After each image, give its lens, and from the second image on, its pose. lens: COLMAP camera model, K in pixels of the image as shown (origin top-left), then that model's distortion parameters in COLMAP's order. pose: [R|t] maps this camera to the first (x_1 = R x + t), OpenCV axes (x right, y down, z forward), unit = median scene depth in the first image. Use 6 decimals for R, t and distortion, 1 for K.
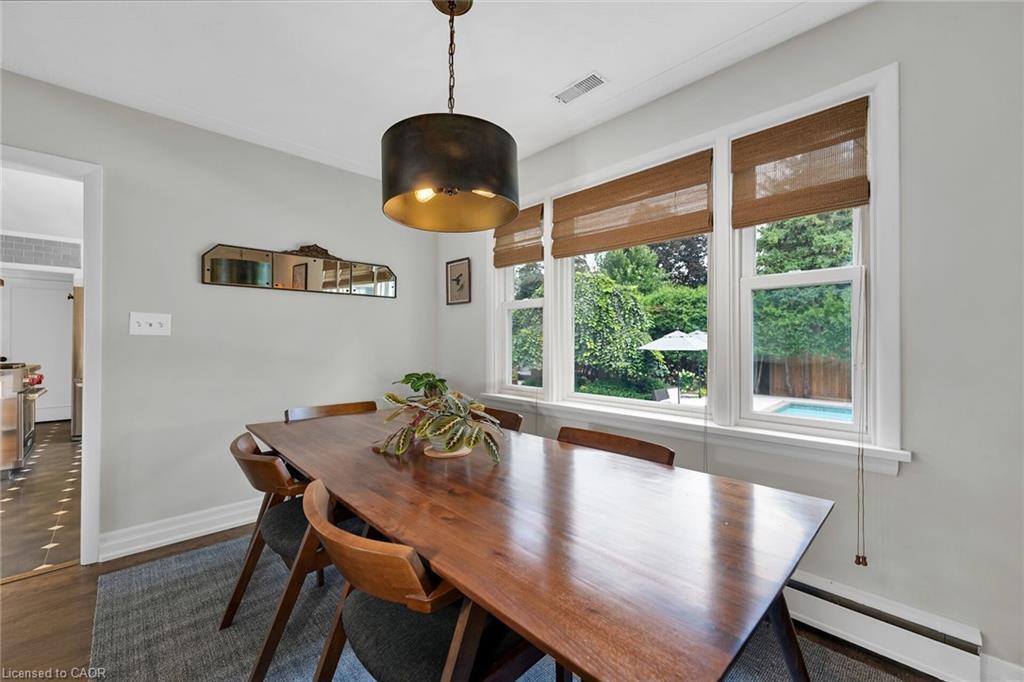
lens RADIAL K [[408.0, 0, 509.1], [0, 408.0, 340.5], [0, 0, 1]] dist [-0.004655, 0.000341]
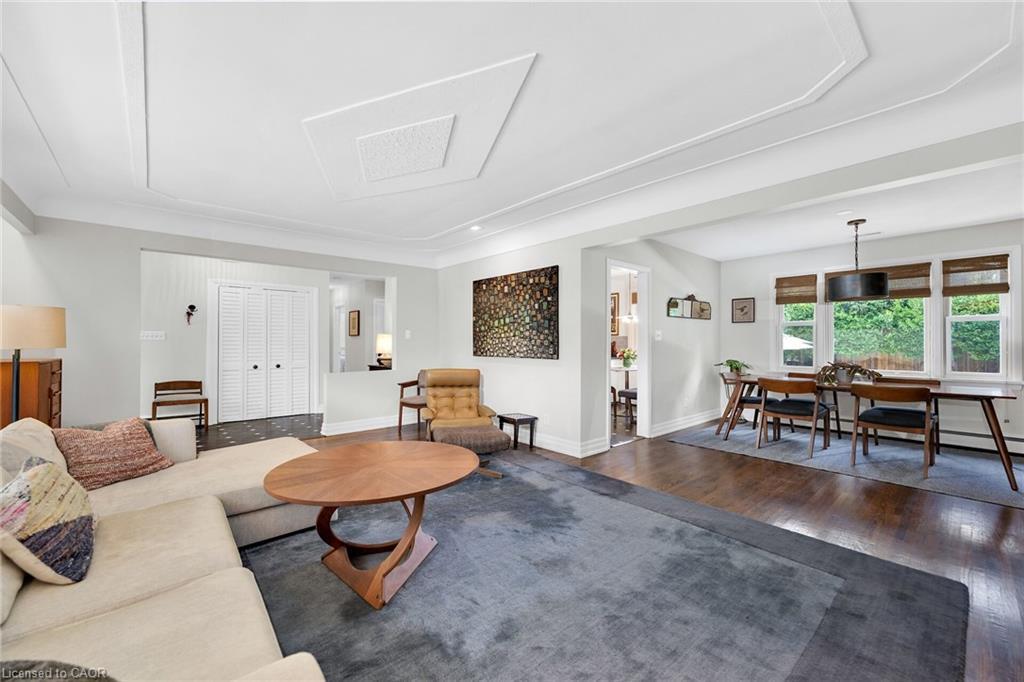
lens RADIAL K [[408.0, 0, 514.7], [0, 408.0, 341.2], [0, 0, 1]] dist [-0.004655, 0.000341]
pose [[0.999119, -0.002851, -0.041867, -1.132569], [0.002724, 0.999992, -0.003090, -0.003565], [0.041876, 0.002973, 0.999118, -0.912805]]
